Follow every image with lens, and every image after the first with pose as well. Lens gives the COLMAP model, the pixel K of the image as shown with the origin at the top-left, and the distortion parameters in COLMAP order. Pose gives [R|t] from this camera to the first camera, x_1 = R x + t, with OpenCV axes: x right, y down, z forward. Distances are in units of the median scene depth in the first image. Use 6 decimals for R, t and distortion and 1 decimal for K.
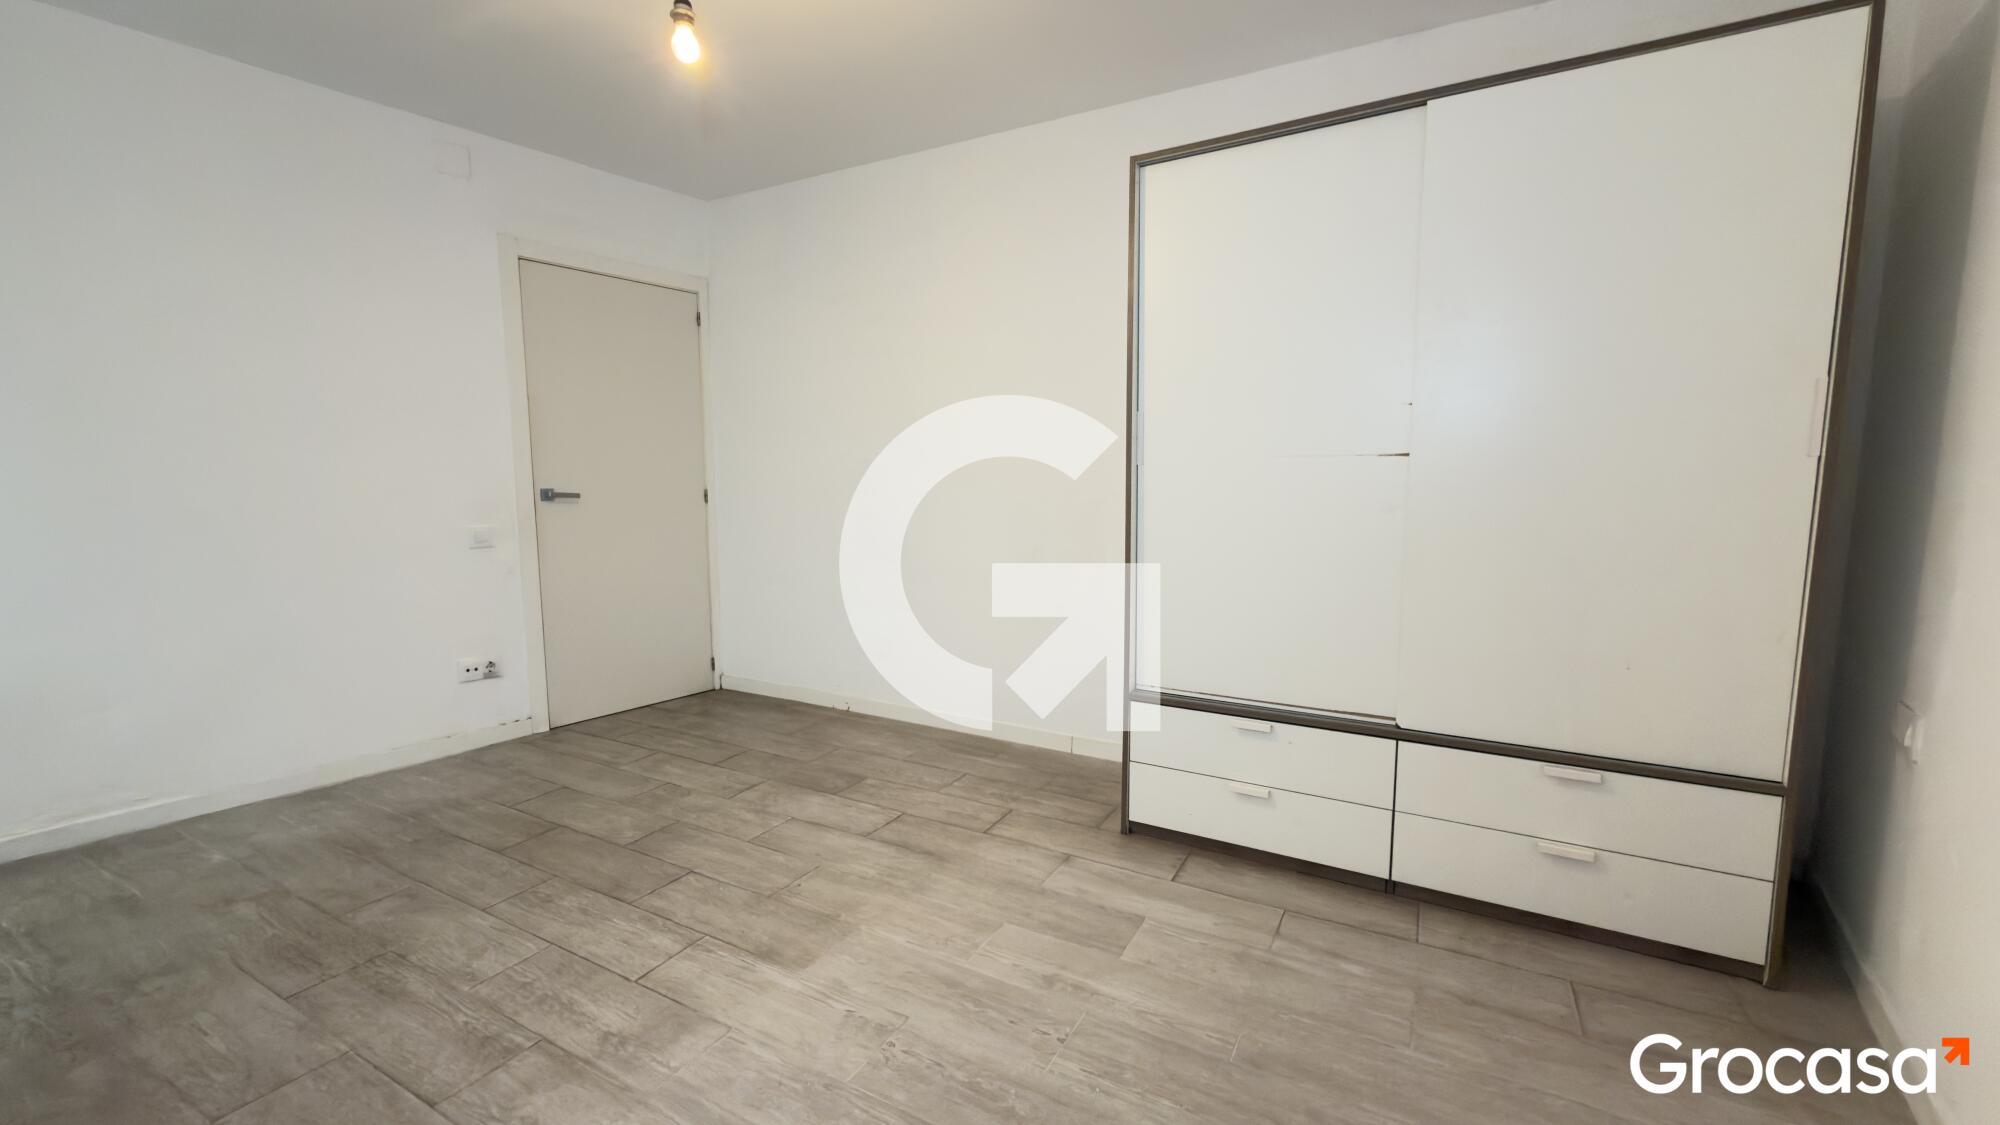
lens RADIAL K [[798.0, 0, 1002.7], [0, 798.0, 563.8], [0, 0, 1]] dist [0.002440, 0.000181]
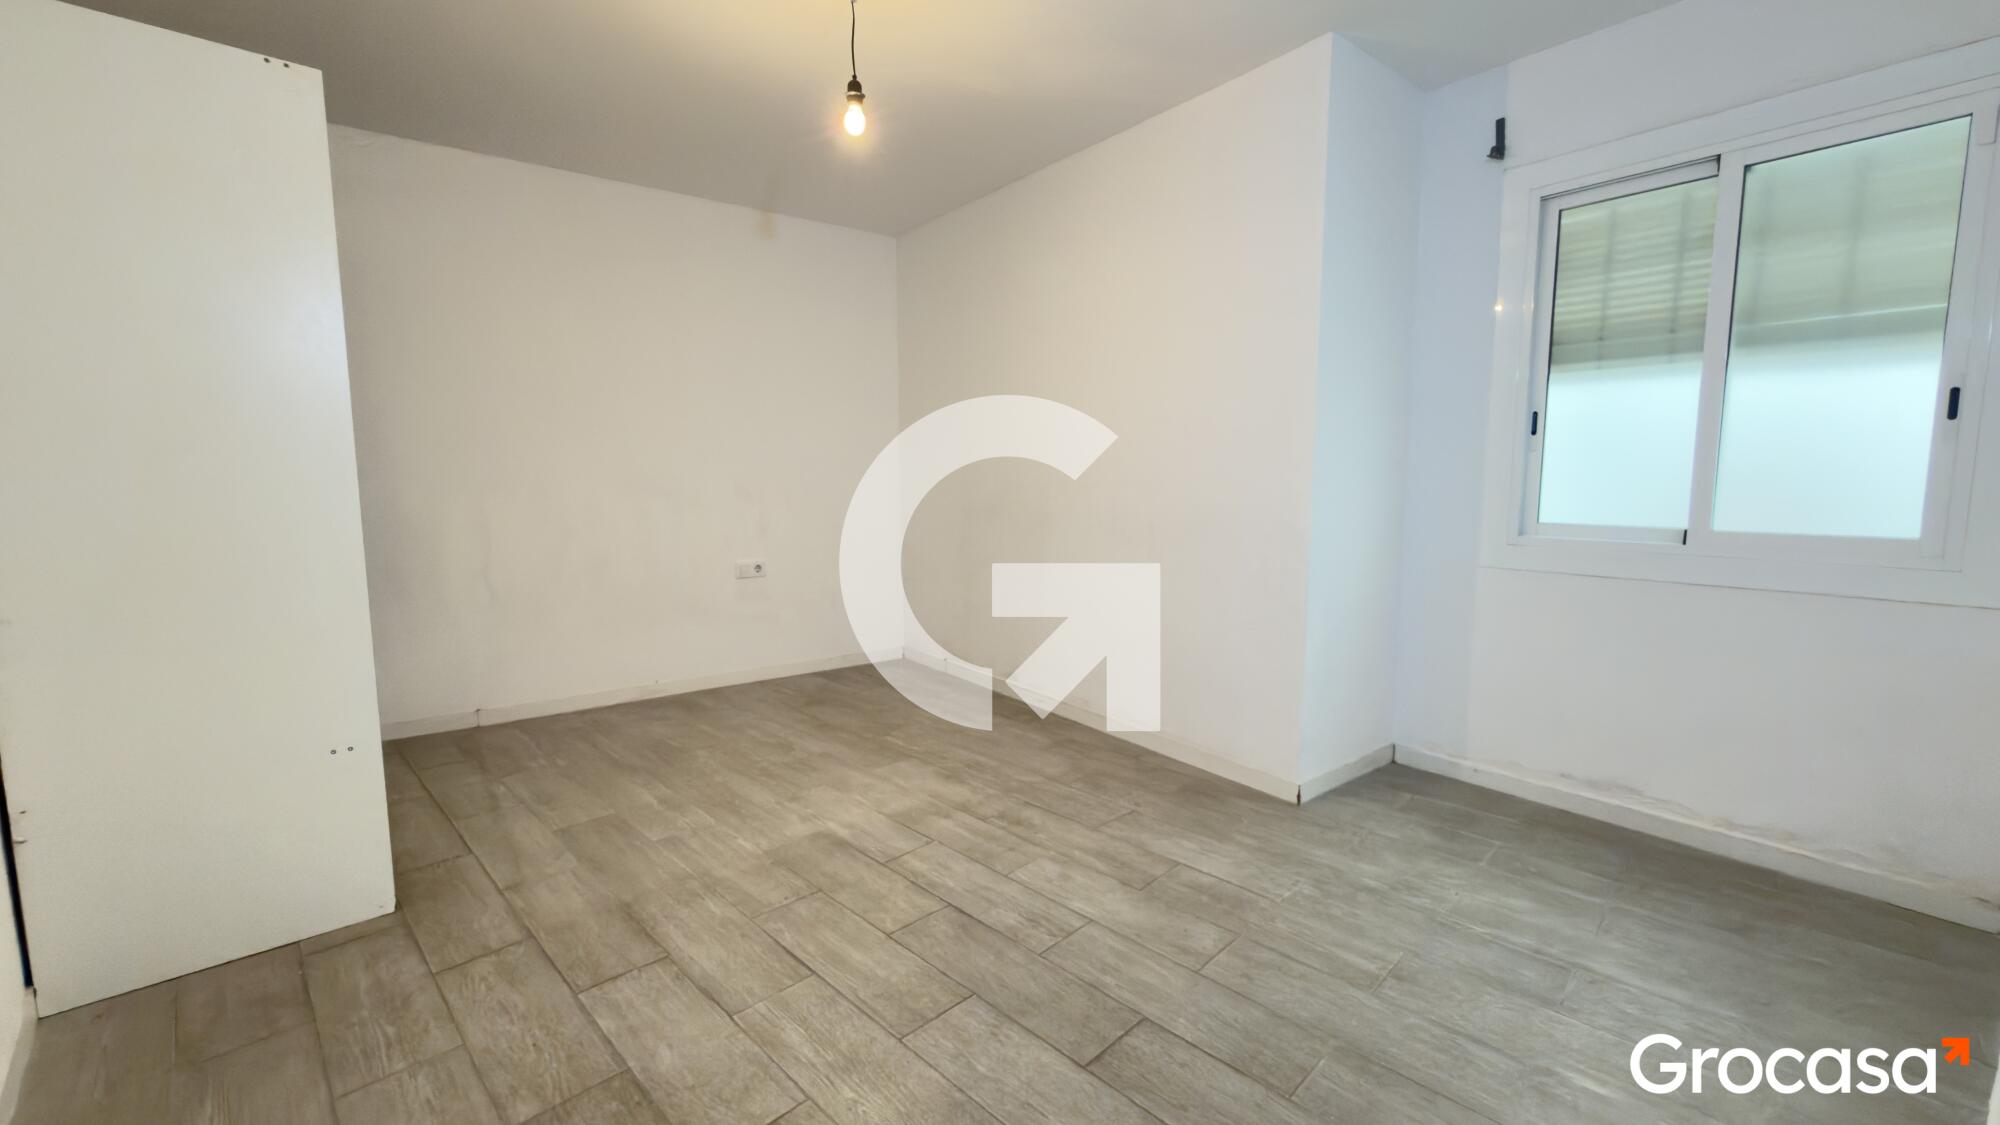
lens RADIAL K [[798.8, 0, 1000.5], [0, 798.8, 563.9], [0, 0, 1]] dist [0.001107, -0.000071]
pose [[-0.961866, -0.028628, 0.272020, -0.871193], [0.033179, 0.974952, 0.219927, -0.222301], [-0.271503, 0.220566, -0.936823, 2.017920]]
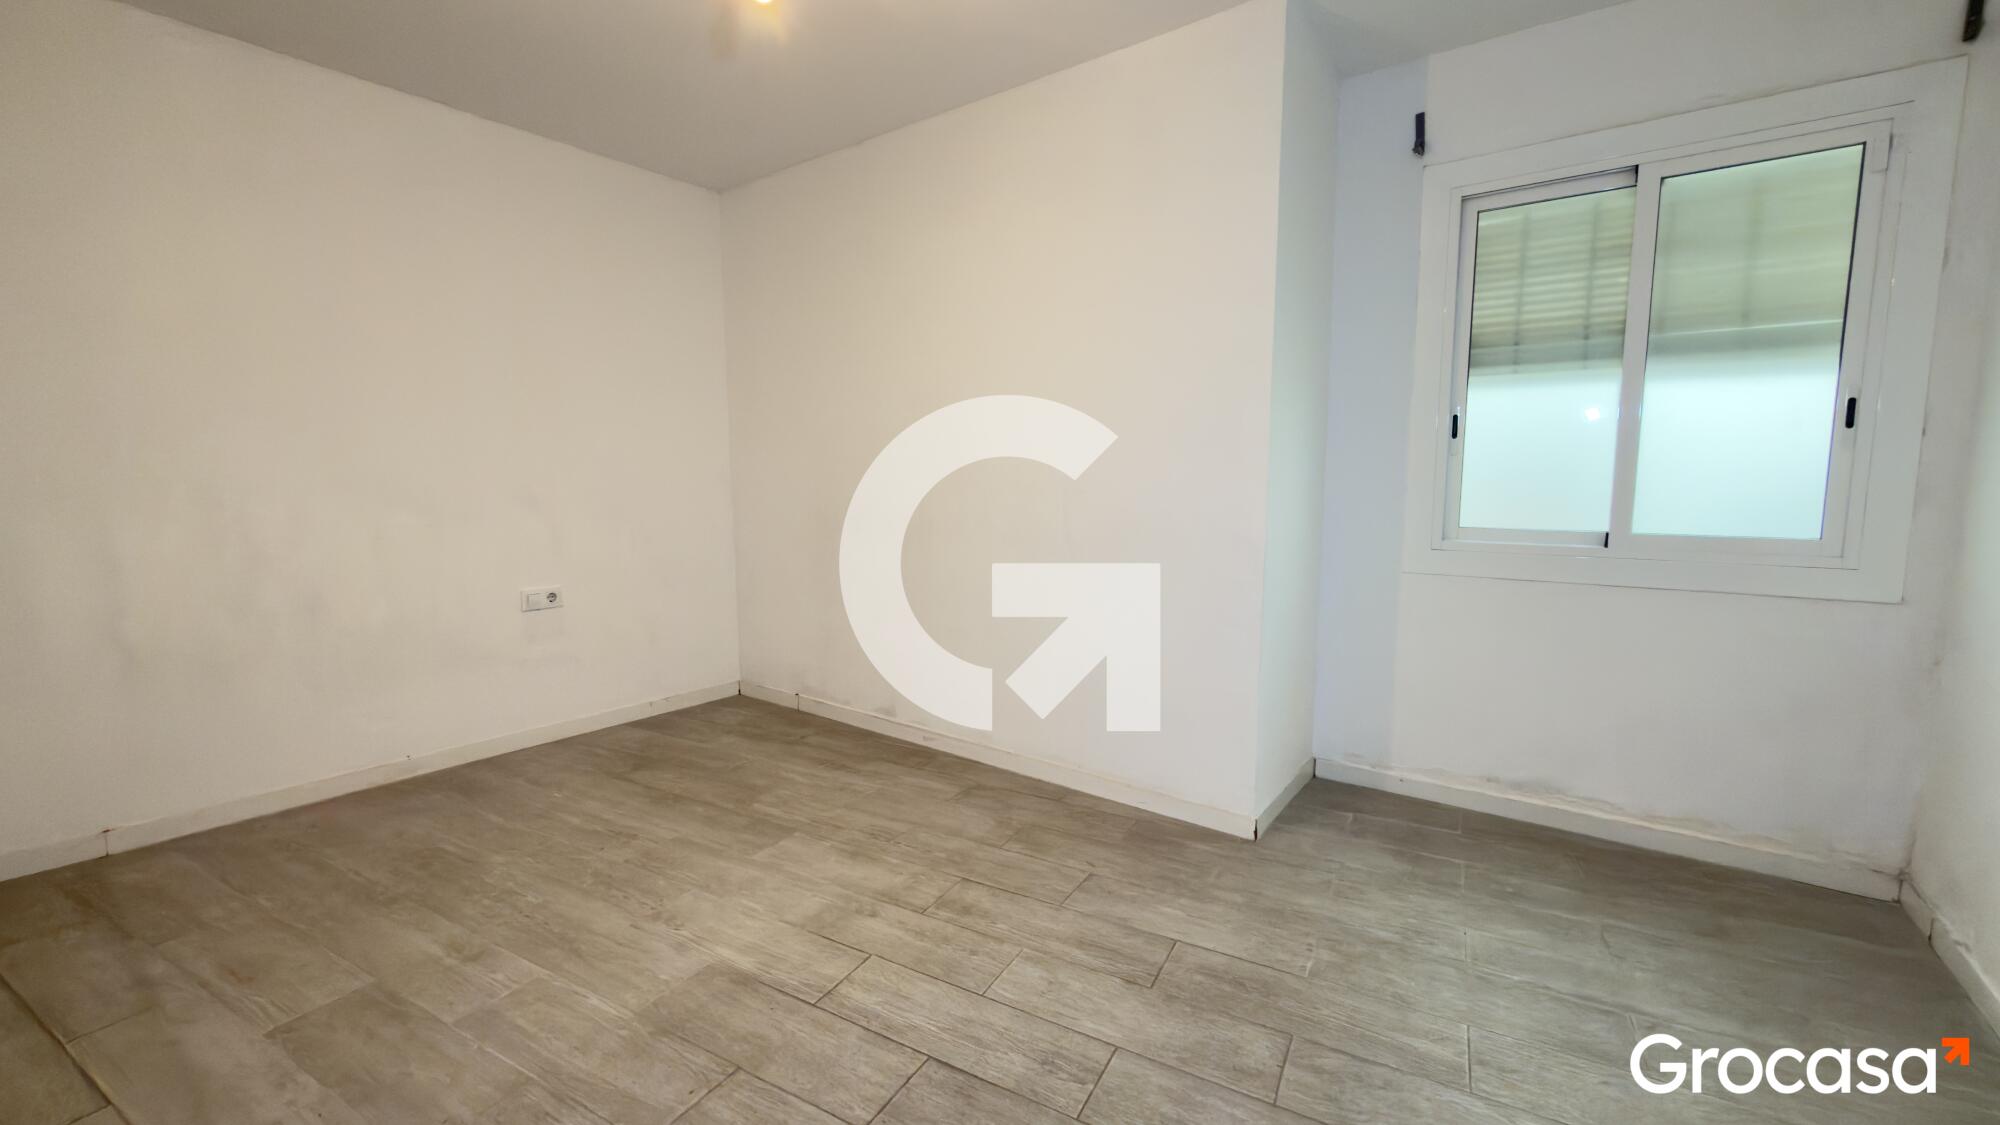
lens RADIAL K [[798.0, 0, 1002.7], [0, 798.0, 563.8], [0, 0, 1]] dist [0.002440, 0.000181]
pose [[-0.999999, 0.001122, 0.000221, -0.595345], [0.001143, 0.974605, 0.223927, -0.202064], [0.000036, 0.223928, -0.974606, 1.795657]]
